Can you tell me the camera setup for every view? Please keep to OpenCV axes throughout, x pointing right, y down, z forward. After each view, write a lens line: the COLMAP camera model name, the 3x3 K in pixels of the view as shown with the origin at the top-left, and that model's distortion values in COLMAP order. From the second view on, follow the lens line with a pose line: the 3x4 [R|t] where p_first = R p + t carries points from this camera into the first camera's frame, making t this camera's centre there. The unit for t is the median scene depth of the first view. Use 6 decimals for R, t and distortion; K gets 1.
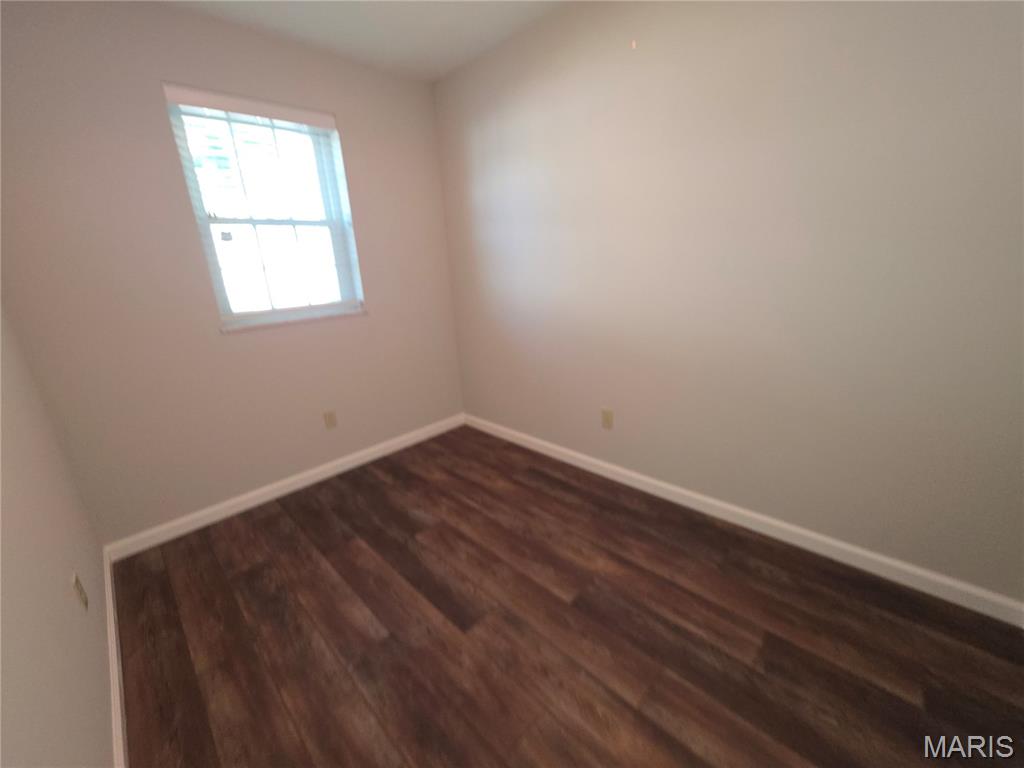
lens RADIAL K [[405.6, 0, 512.0], [0, 405.6, 384.0], [0, 0, 1]] dist [0.000868, 0.000108]
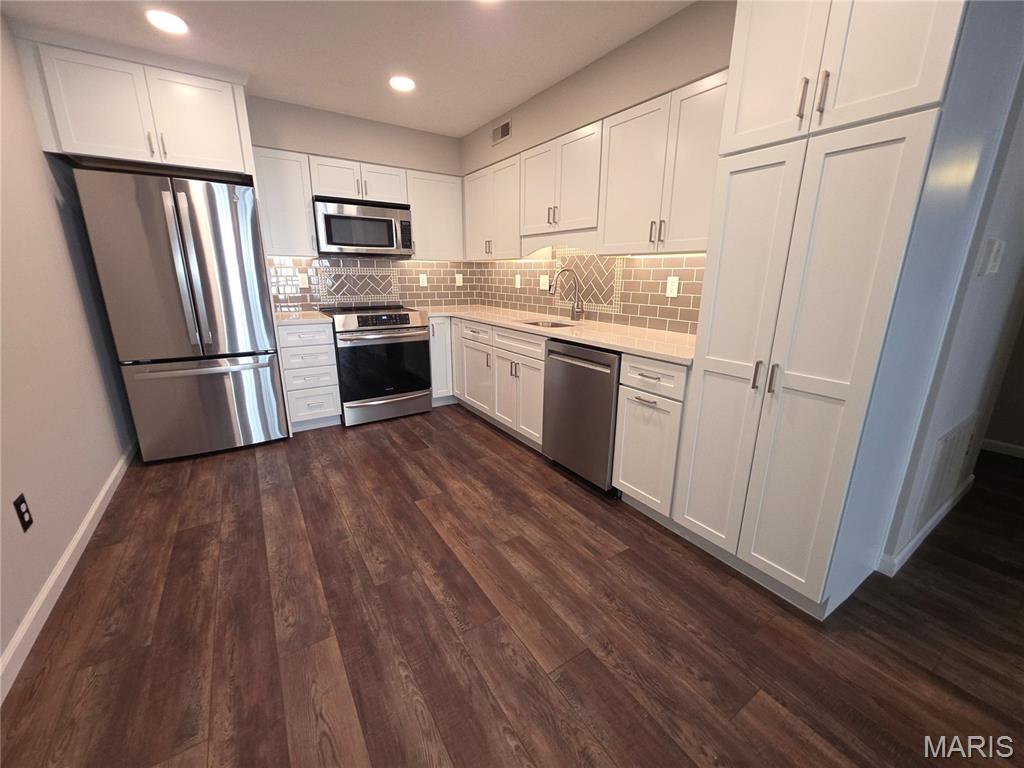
lens RADIAL K [[409.3, 0, 514.3], [0, 409.3, 382.2], [0, 0, 1]] dist [0.000503, 0.000036]
pose [[-0.976638, -0.006205, 0.214804, -0.565747], [0.106329, 0.854691, 0.508131, -0.428467], [-0.186744, 0.519100, -0.834063, 1.599921]]
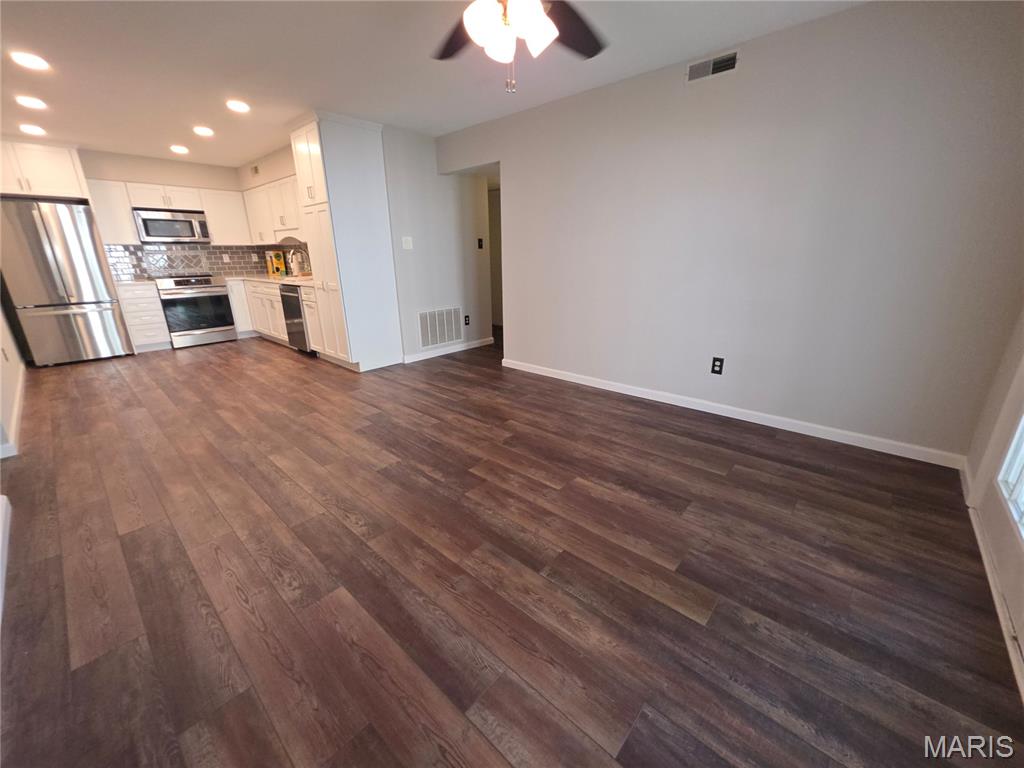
lens RADIAL K [[405.6, 0, 512.0], [0, 405.6, 384.0], [0, 0, 1]] dist [0.000868, 0.000108]
pose [[-0.996591, 0.079024, -0.023685, -1.948955], [0.051448, 0.819773, 0.570372, -0.810131], [0.064489, 0.567210, -0.821045, 3.236969]]
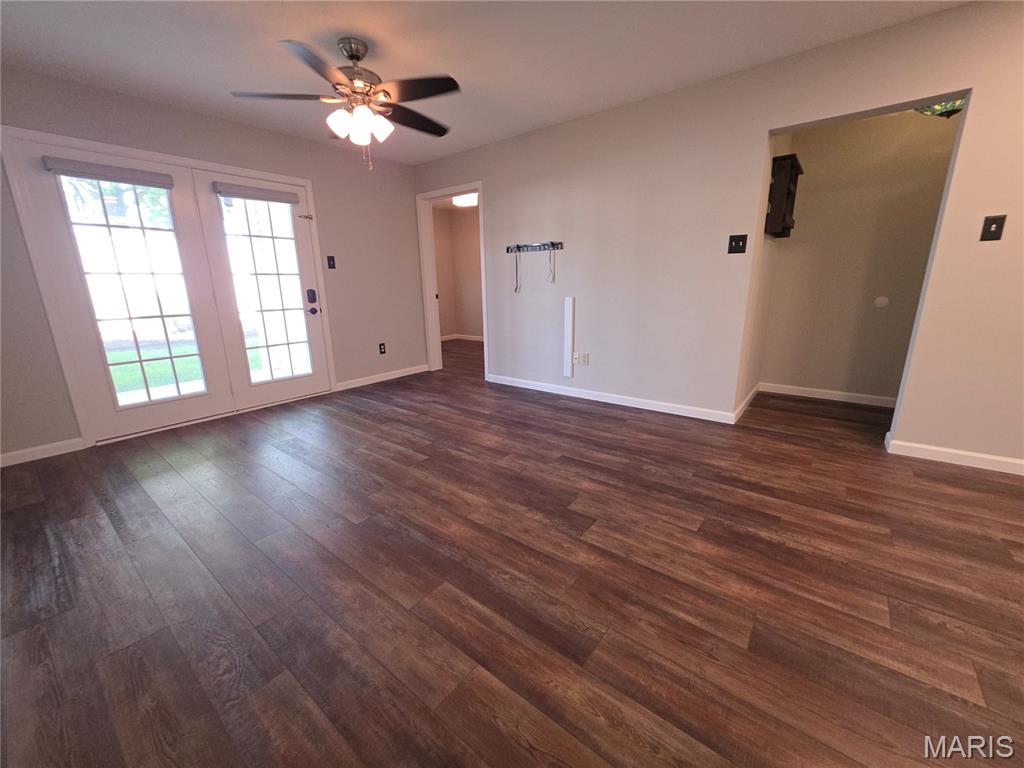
lens RADIAL K [[405.6, 0, 512.0], [0, 405.6, 384.0], [0, 0, 1]] dist [0.000868, 0.000108]
pose [[0.993112, 0.008341, 0.116869, -1.668396], [-0.003092, 0.998981, -0.045023, 0.026028], [-0.117126, 0.044351, 0.992126, 0.587547]]
